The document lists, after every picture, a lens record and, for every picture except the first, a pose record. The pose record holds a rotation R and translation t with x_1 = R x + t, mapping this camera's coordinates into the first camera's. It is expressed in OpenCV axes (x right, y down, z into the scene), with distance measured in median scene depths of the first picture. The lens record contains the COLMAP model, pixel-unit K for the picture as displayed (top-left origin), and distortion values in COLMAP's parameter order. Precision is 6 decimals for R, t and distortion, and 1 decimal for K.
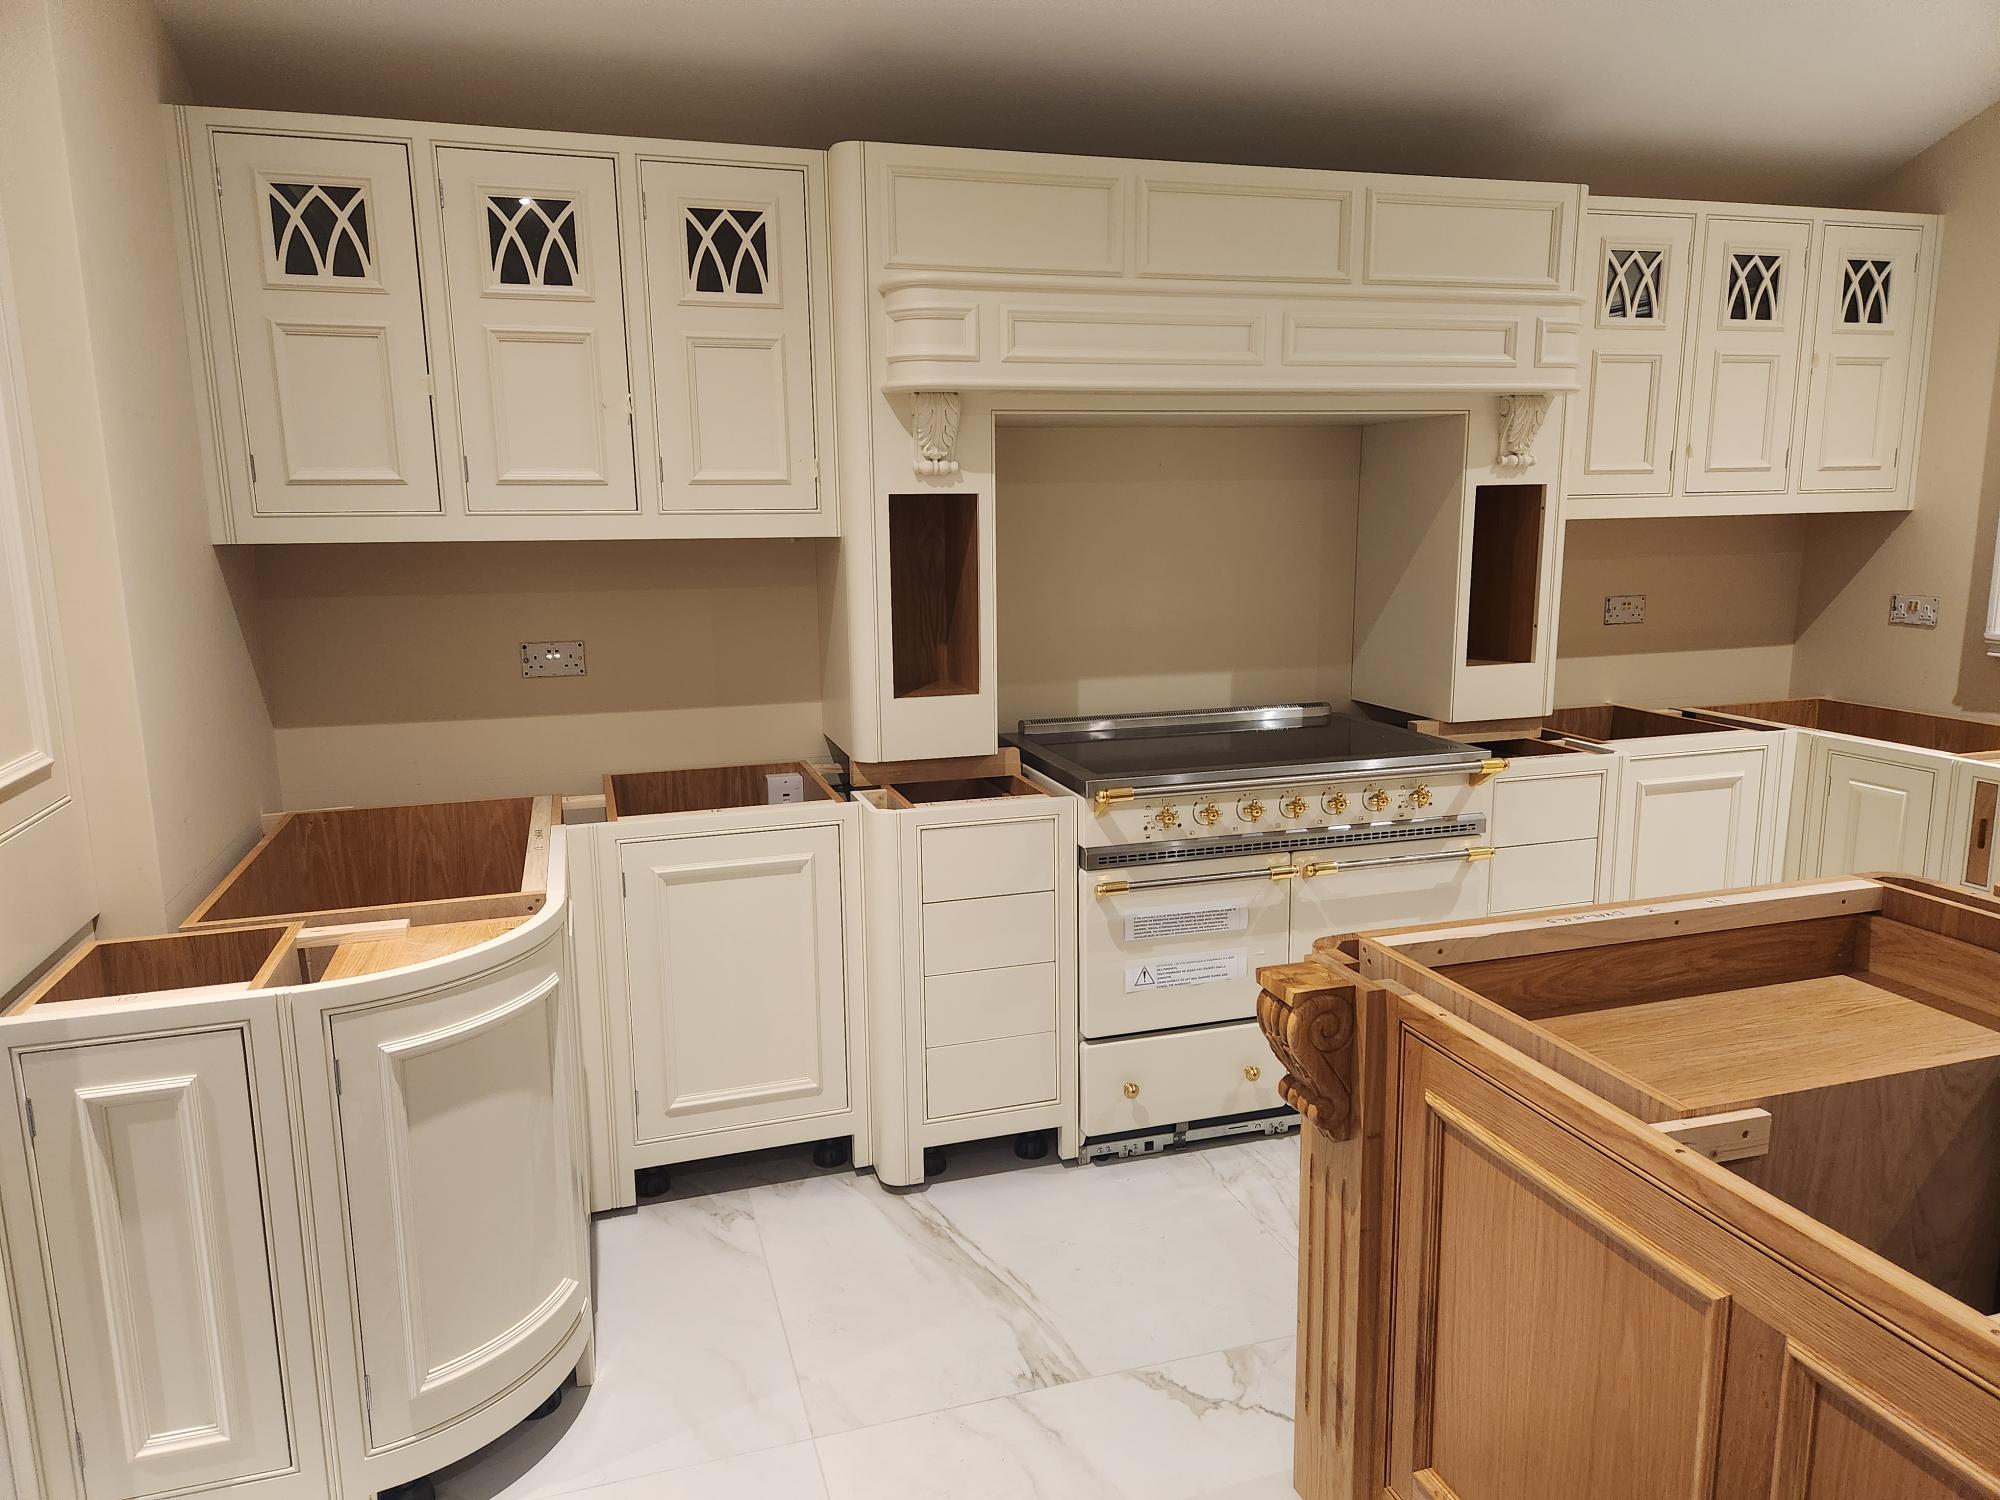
lens RADIAL K [[1341.1, 0, 1000.0], [0, 1341.1, 750.0], [0, 0, 1]] dist [0.044464, -0.002070]
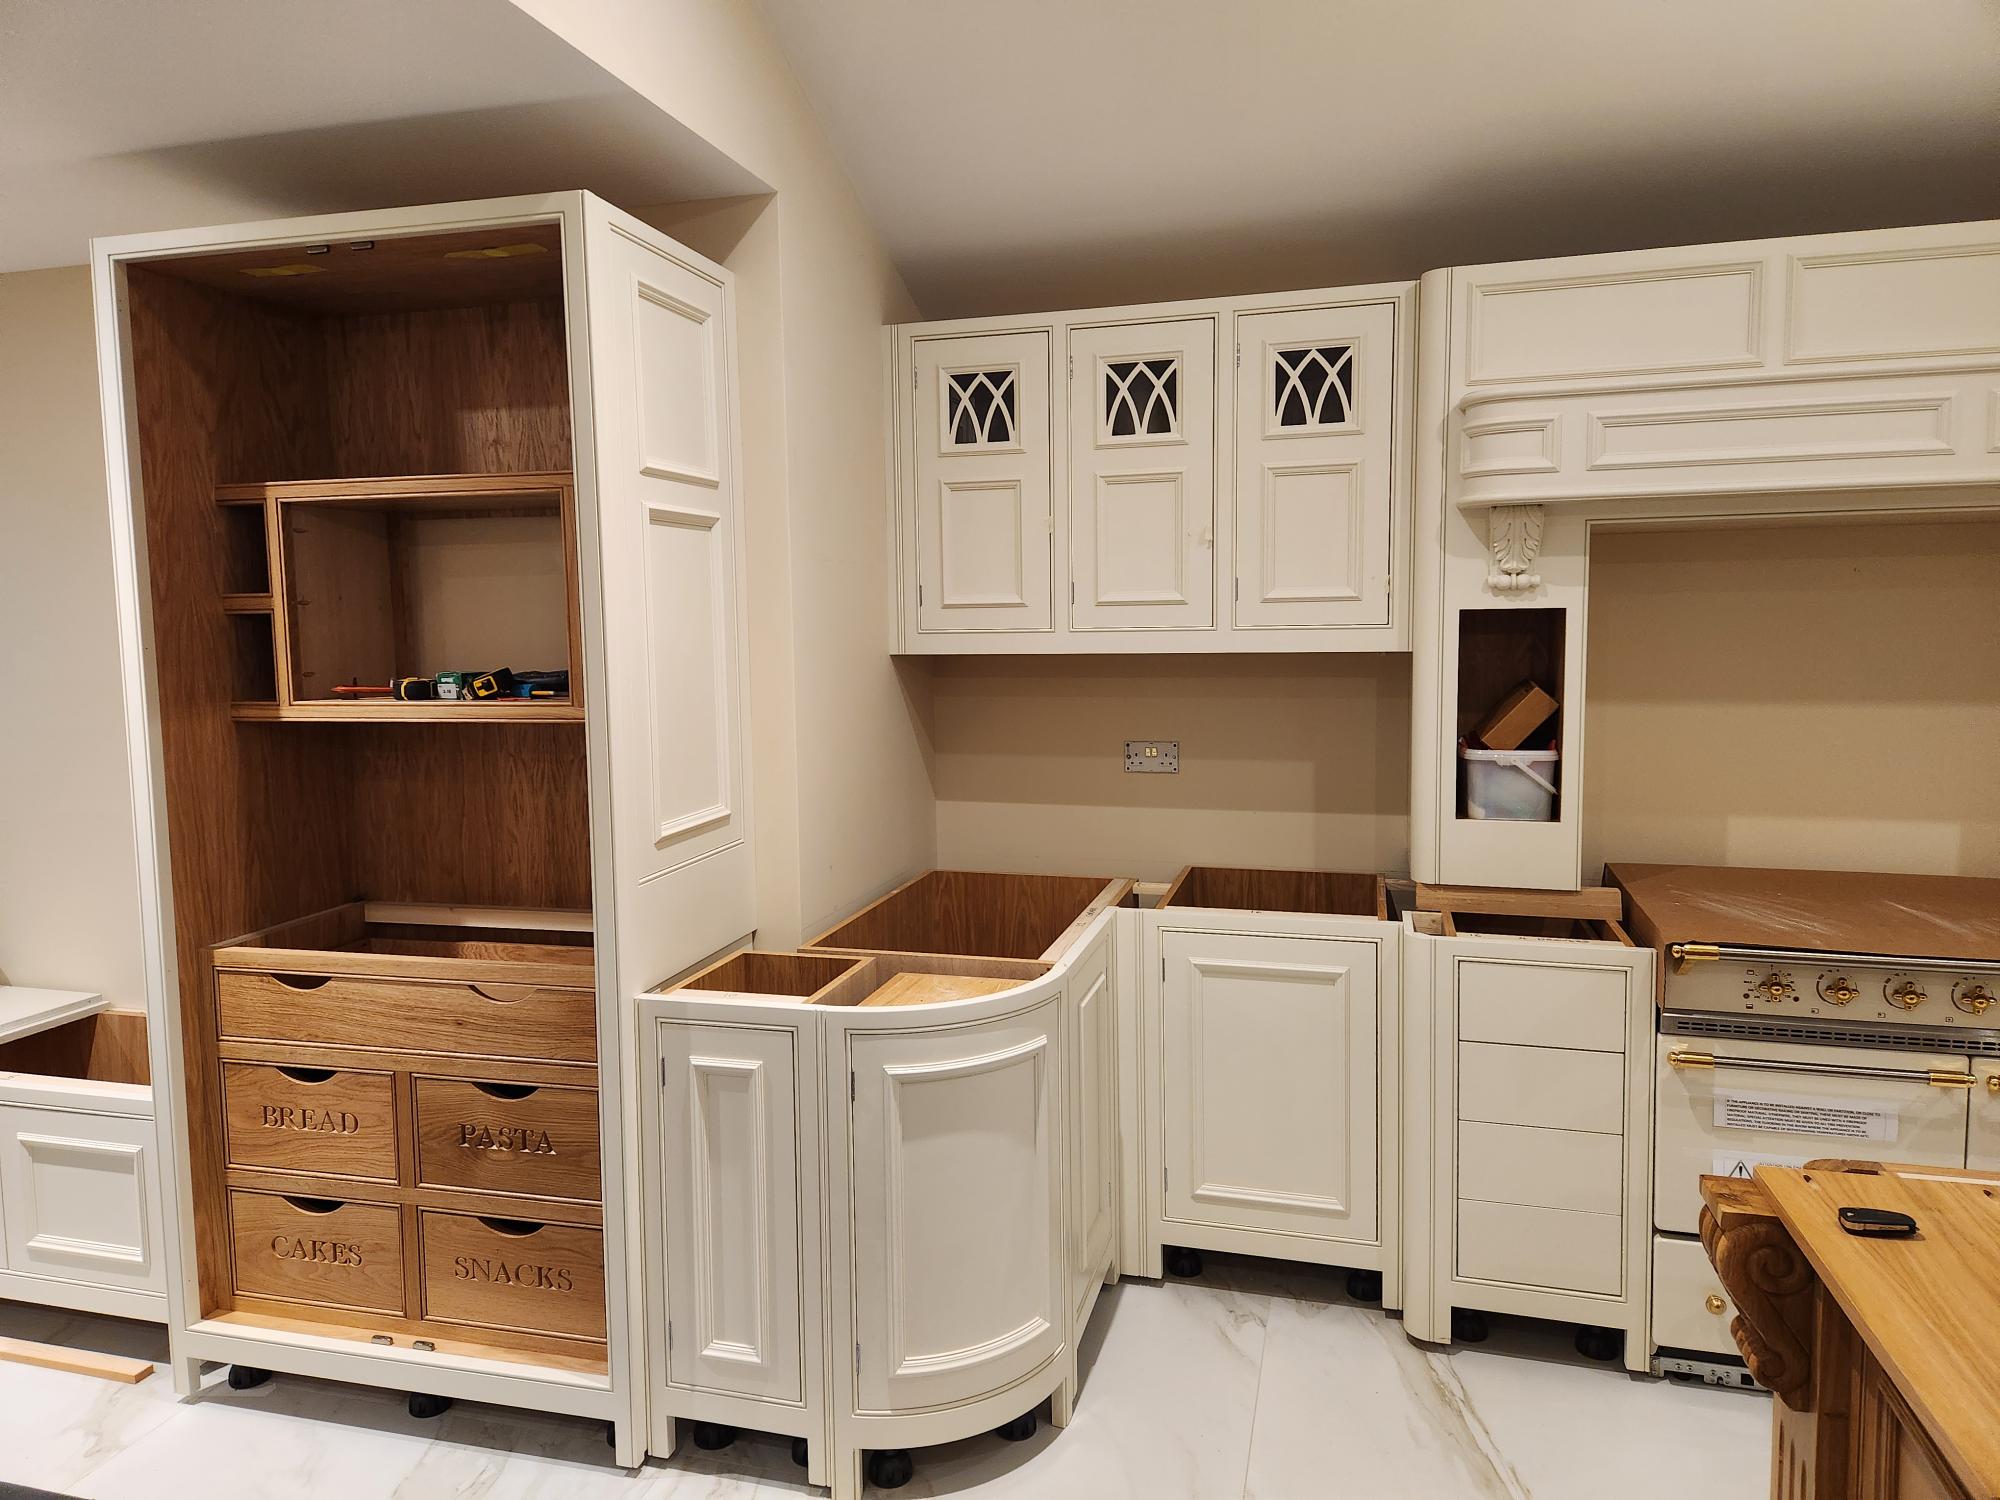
lens RADIAL K [[1287.1, 0, 1004.0], [0, 1287.1, 732.2], [0, 0, 1]] dist [0.073916, -0.093625]
pose [[0.837976, 0.046600, -0.543715, 0.162683], [-0.096992, 0.993202, -0.064360, -0.009120], [0.537019, 0.106668, 0.836799, 0.043535]]
